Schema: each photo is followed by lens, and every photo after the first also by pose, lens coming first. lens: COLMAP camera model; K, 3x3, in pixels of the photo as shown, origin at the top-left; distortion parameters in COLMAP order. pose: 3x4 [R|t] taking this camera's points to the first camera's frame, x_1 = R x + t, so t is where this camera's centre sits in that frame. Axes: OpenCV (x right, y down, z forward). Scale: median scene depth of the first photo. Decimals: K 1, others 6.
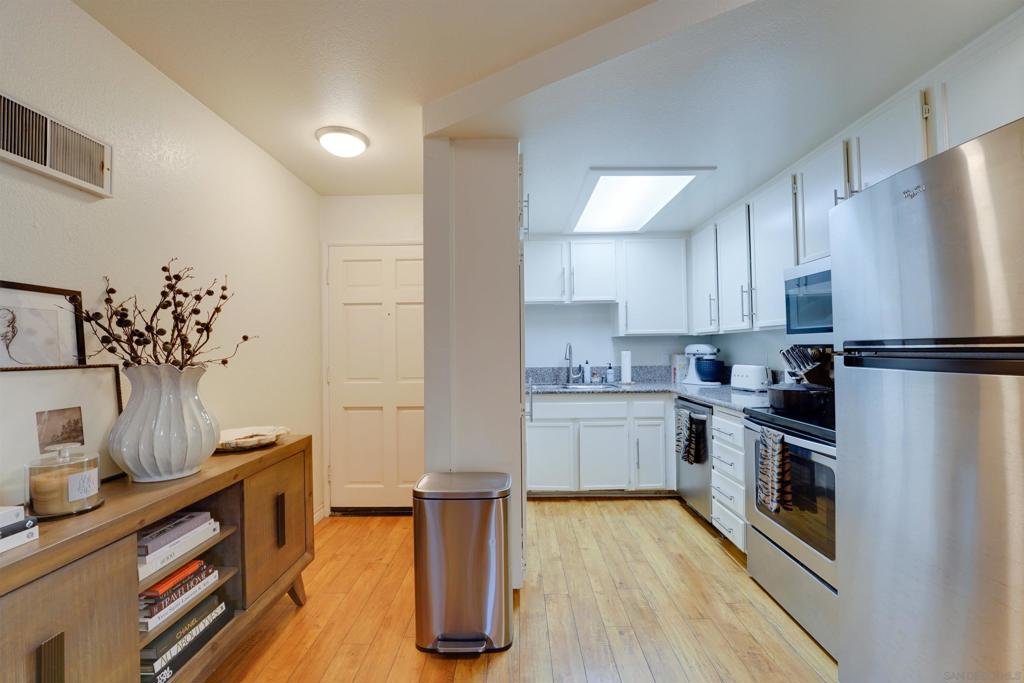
lens RADIAL K [[417.2, 0, 511.8], [0, 417.2, 344.0], [0, 0, 1]] dist [-0.024864, 0.000357]
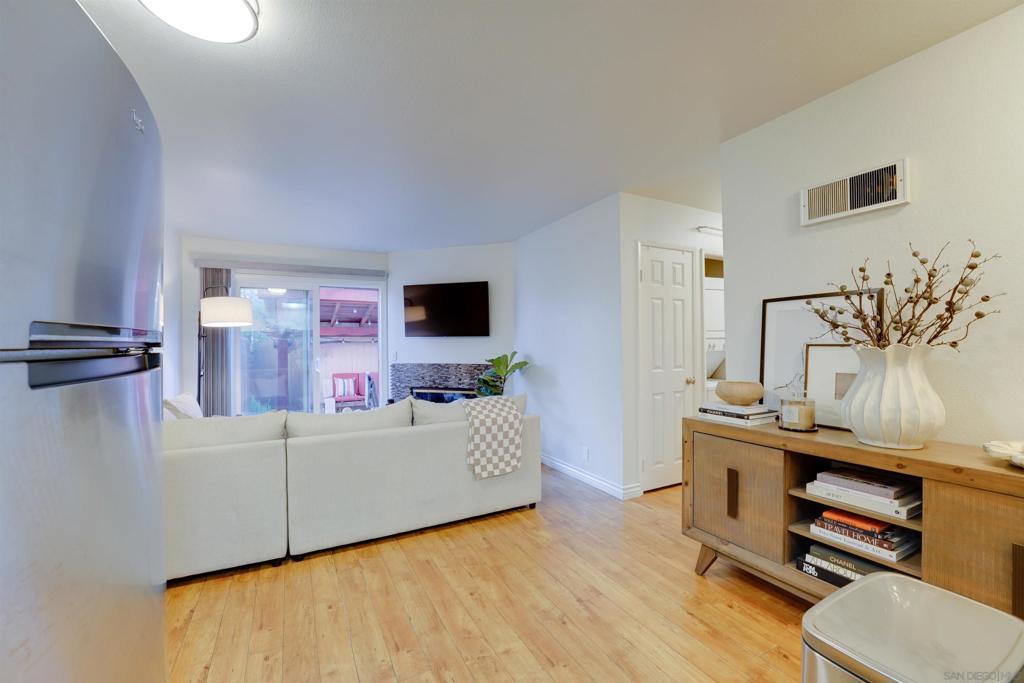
lens RADIAL K [[417.2, 0, 511.8], [0, 417.2, 344.0], [0, 0, 1]] dist [-0.024864, 0.000357]
pose [[-0.878526, 0.020174, -0.477268, 0.292365], [0.026031, 0.999645, -0.005661, 0.013001], [0.476984, -0.017397, -0.878740, 0.742210]]
